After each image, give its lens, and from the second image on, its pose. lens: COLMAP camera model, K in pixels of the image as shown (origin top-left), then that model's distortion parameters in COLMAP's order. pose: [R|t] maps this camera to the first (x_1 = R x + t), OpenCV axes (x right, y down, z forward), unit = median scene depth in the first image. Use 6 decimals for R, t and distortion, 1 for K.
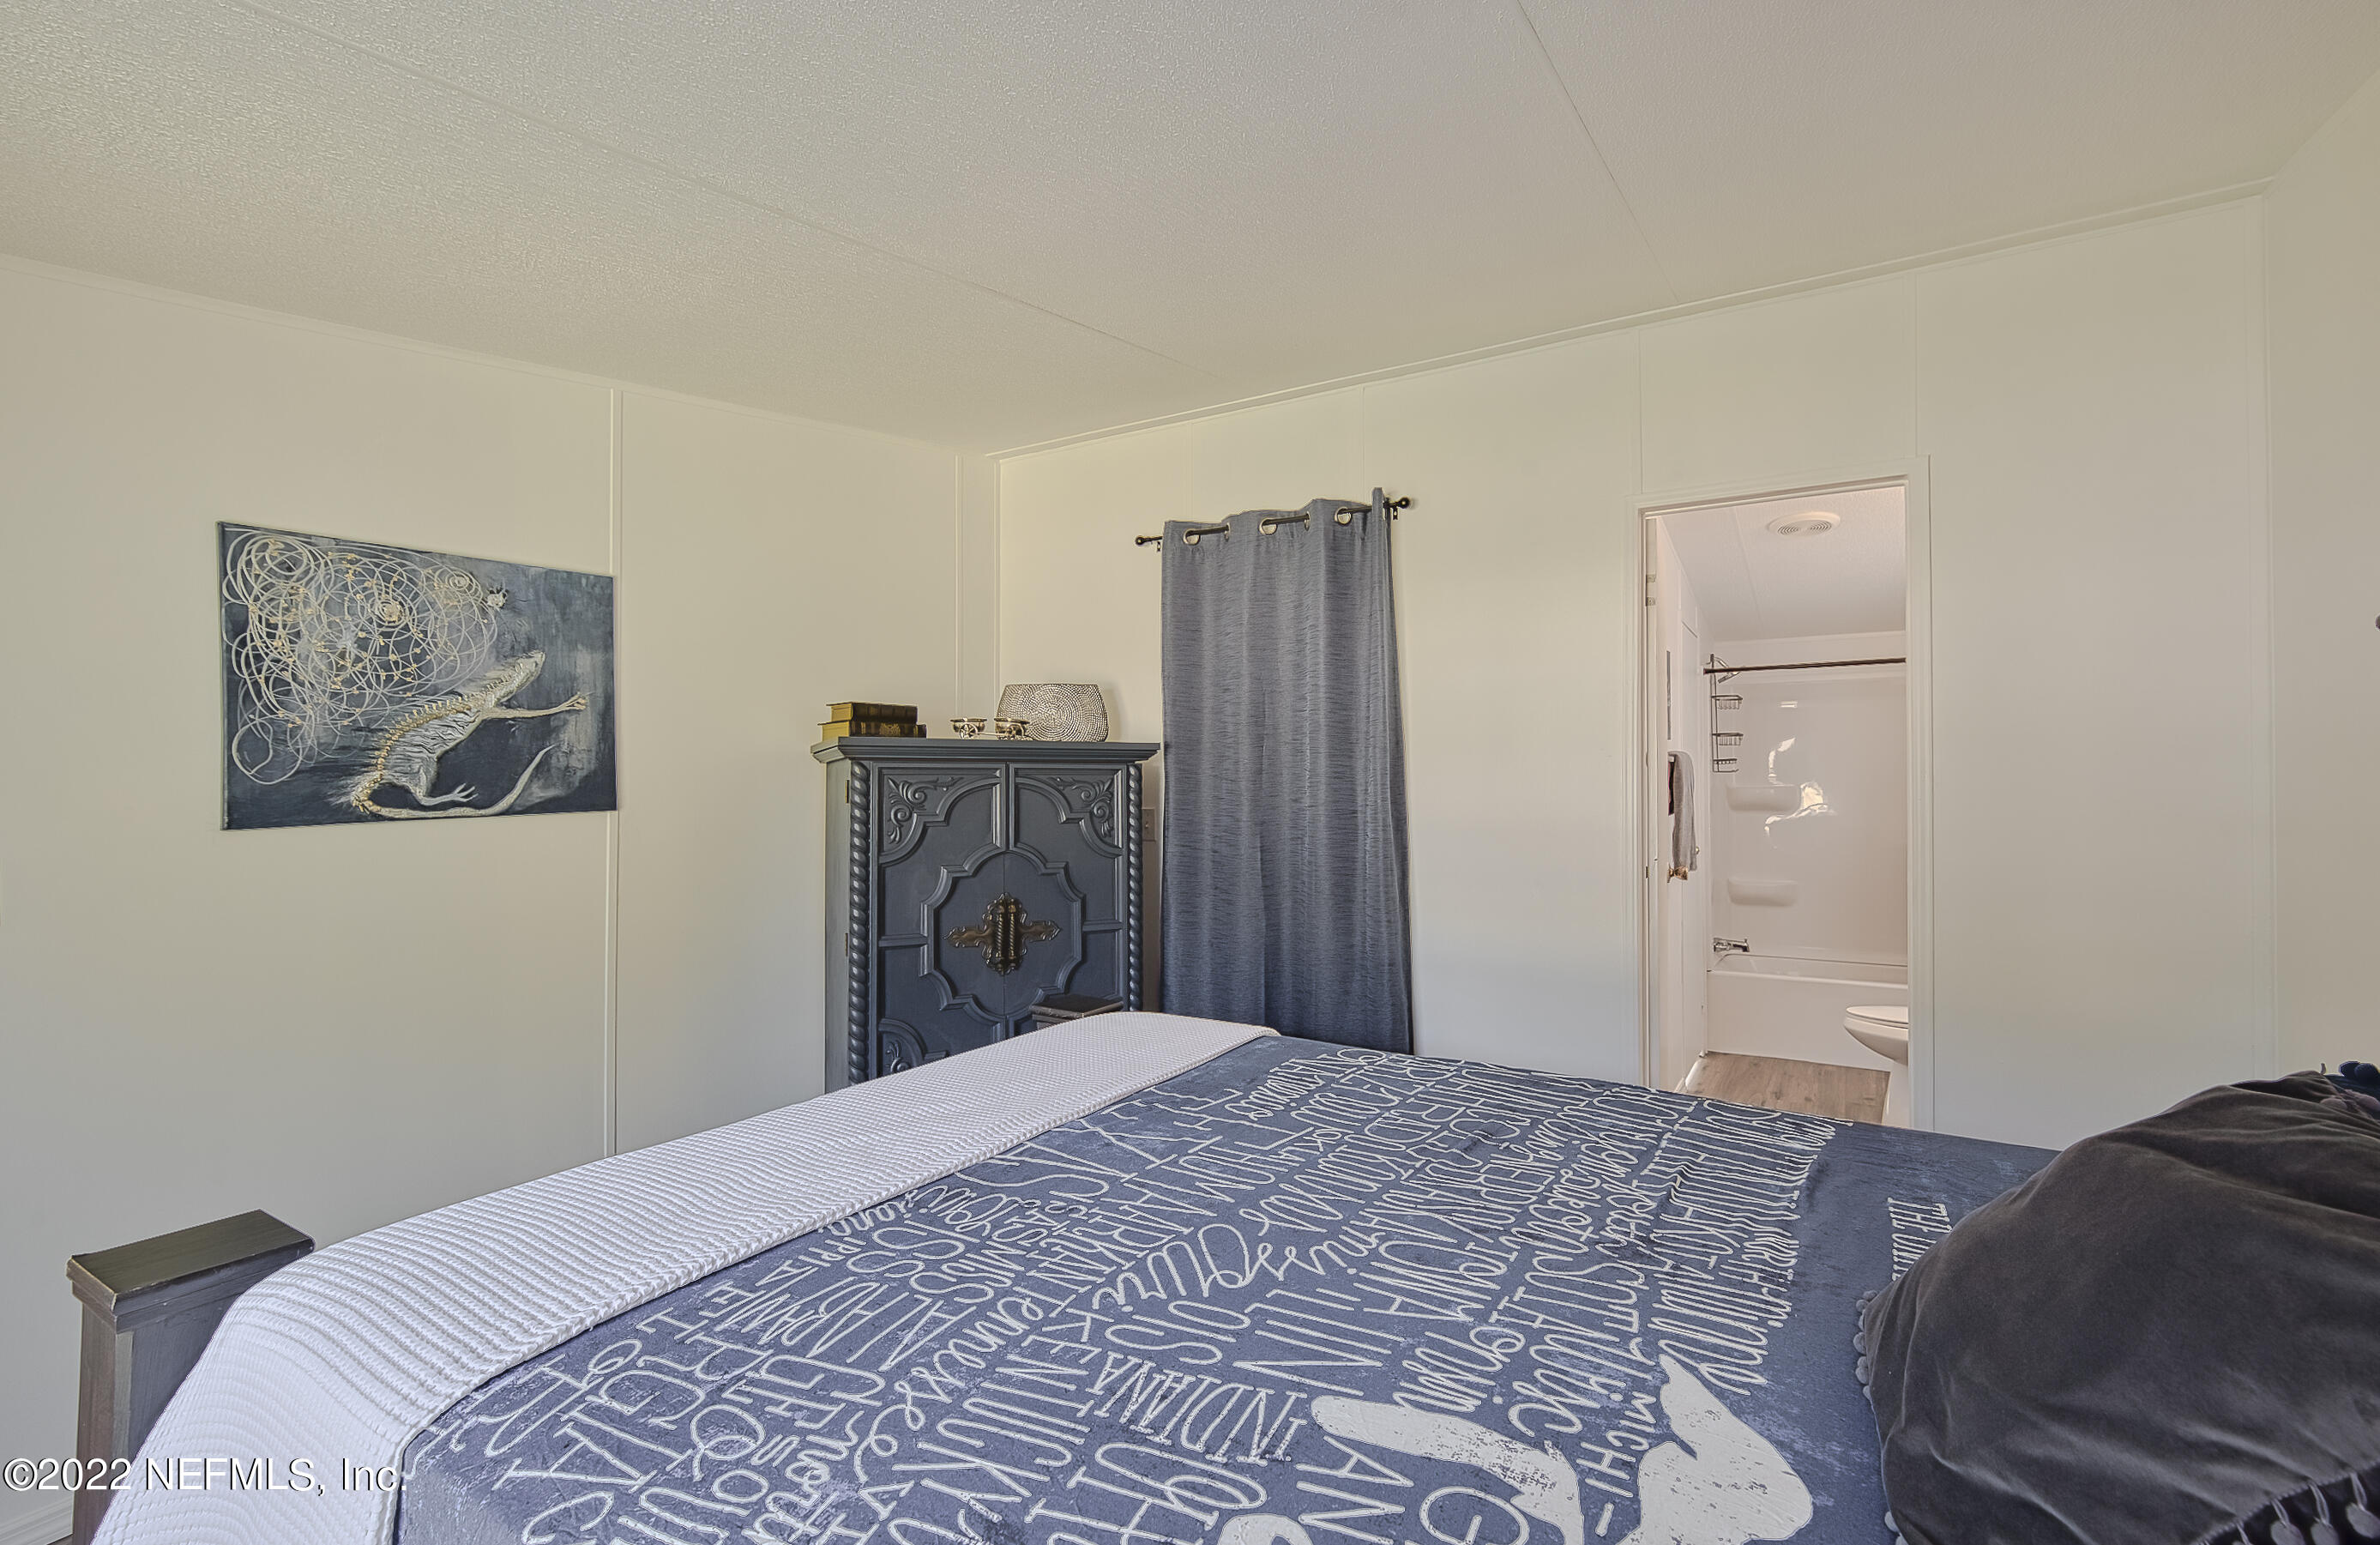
lens RADIAL K [[1110.0, 0, 1190.0], [0, 1110.0, 772.5], [0, 0, 1]] dist [-0.002019, -0.000139]
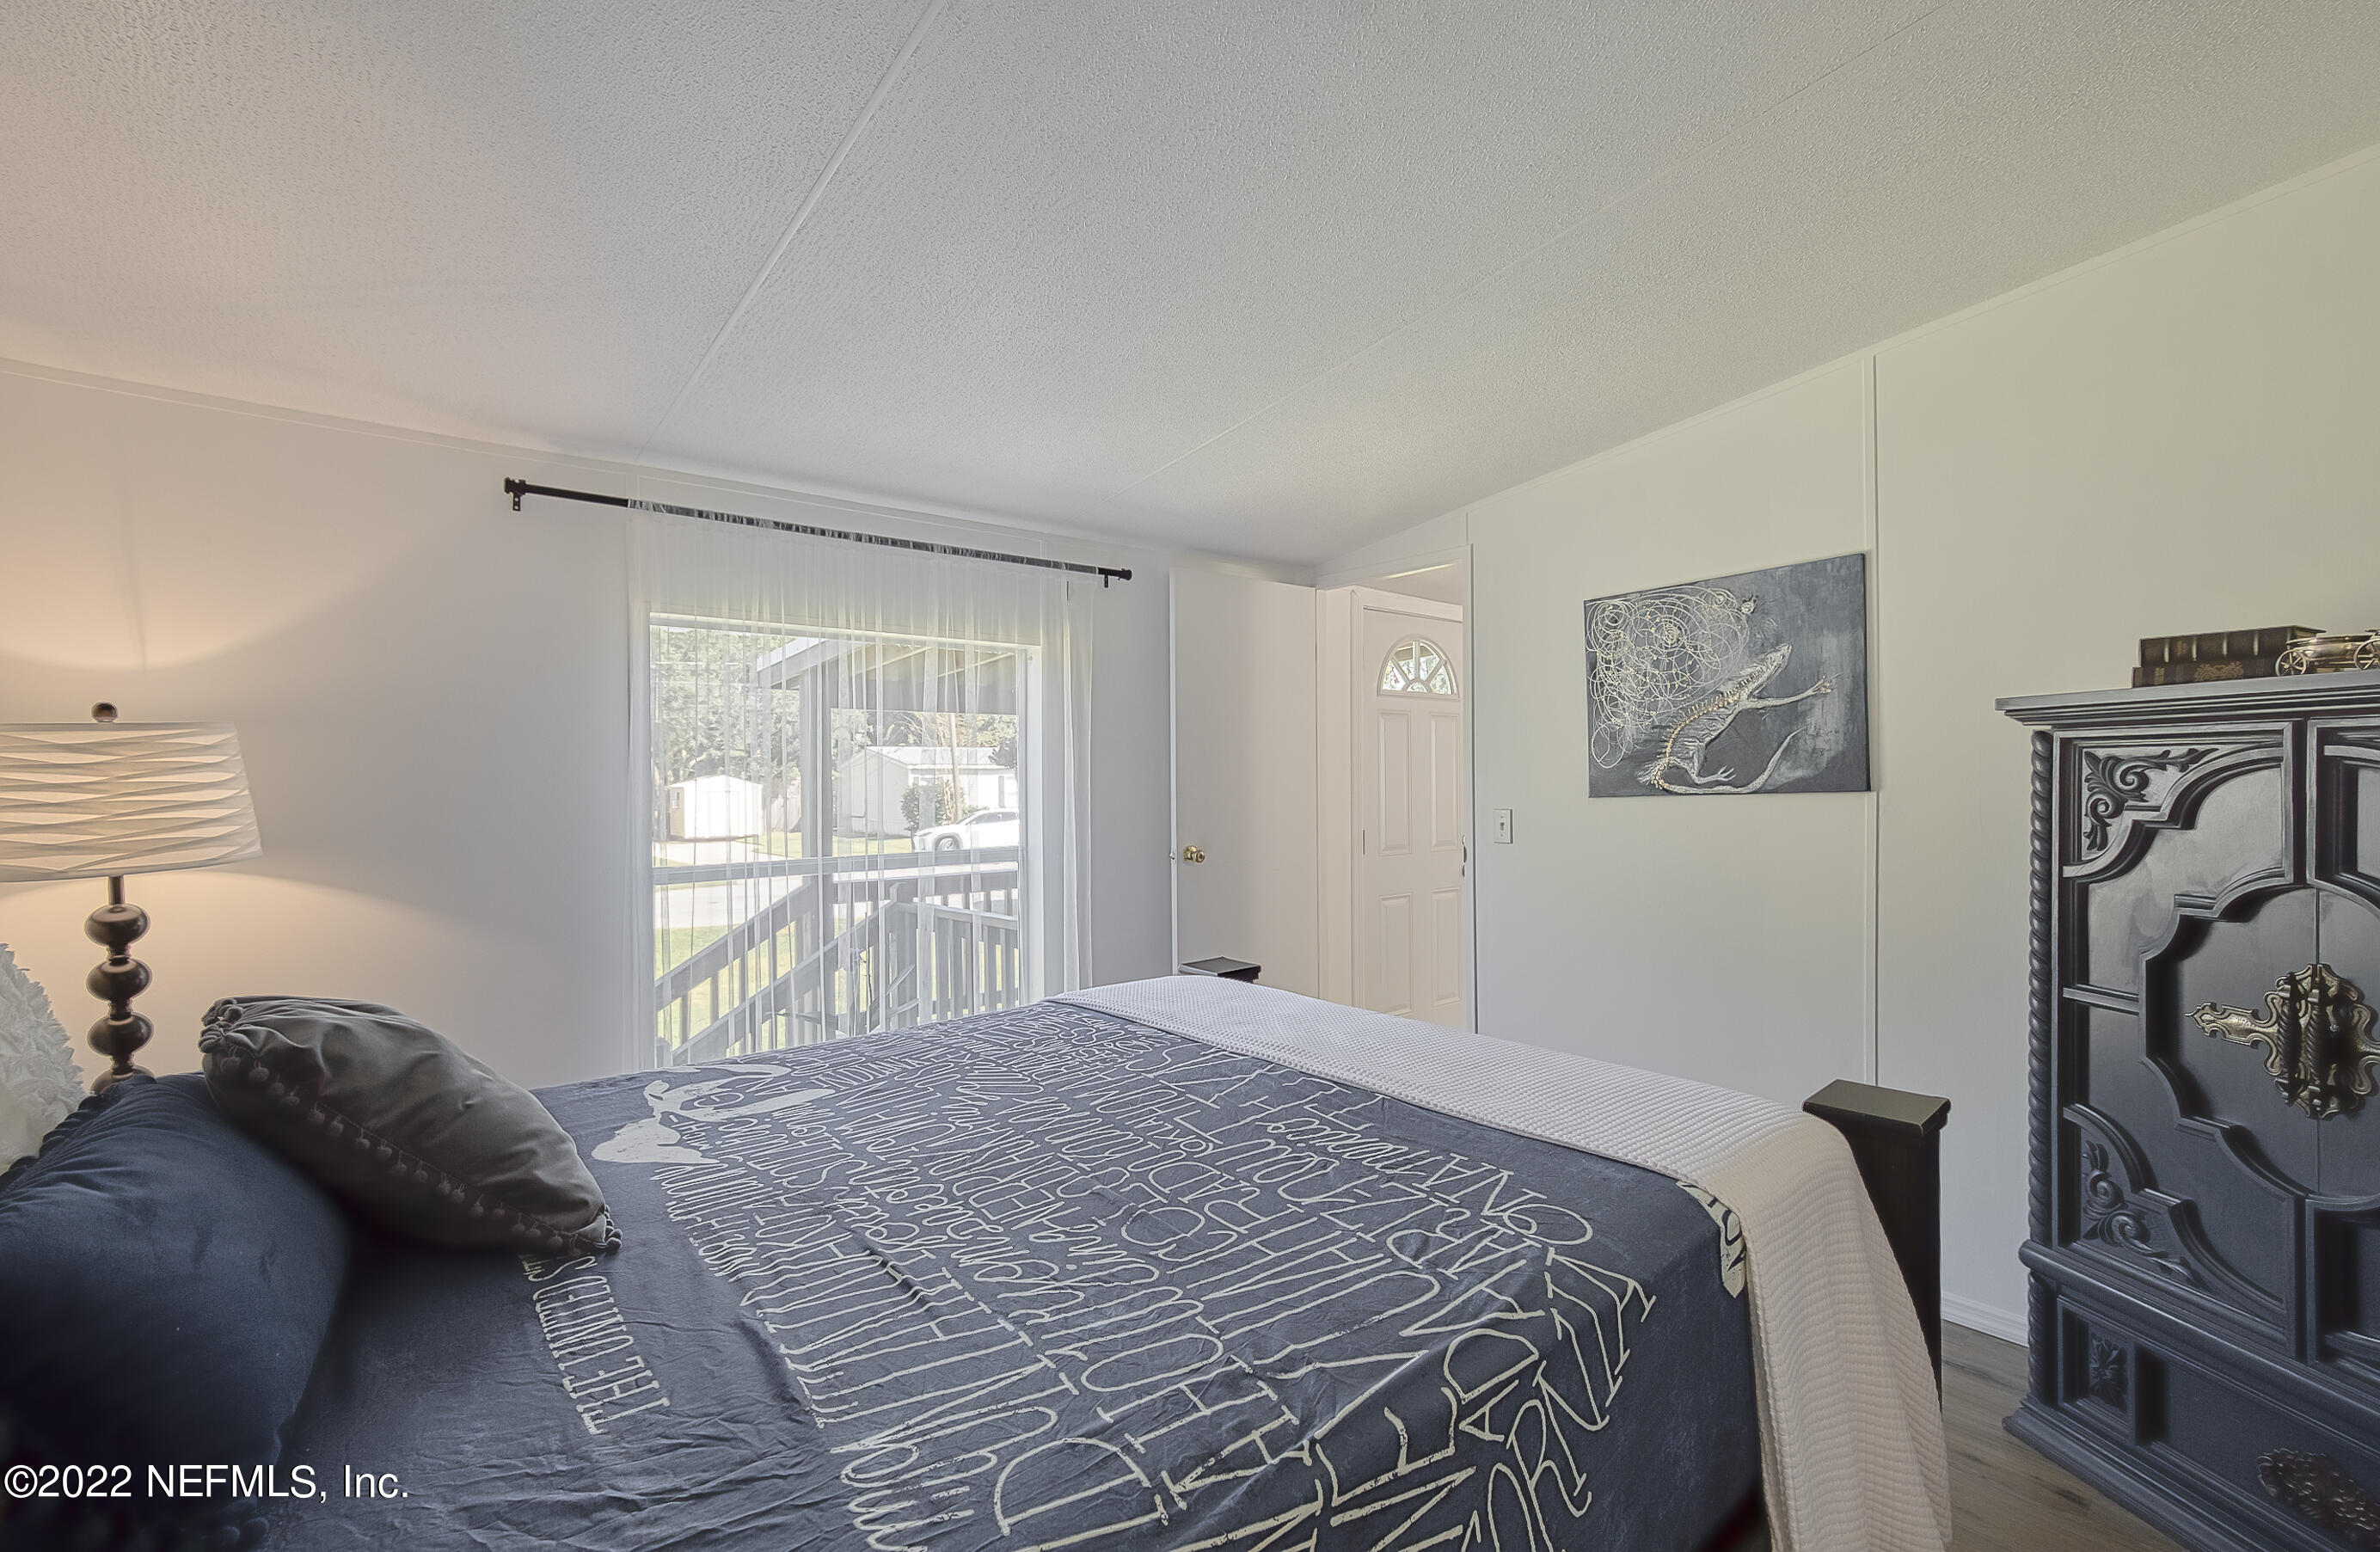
lens RADIAL K [[1047.0, 0, 1187.5], [0, 1047.0, 791.3], [0, 0, 1]] dist [-0.002825, 0.008699]
pose [[-0.340412, 0.019861, -0.940067, 0.826964], [0.021598, 0.999678, 0.013299, 0.012842], [0.940028, -0.015777, -0.340731, 1.128916]]
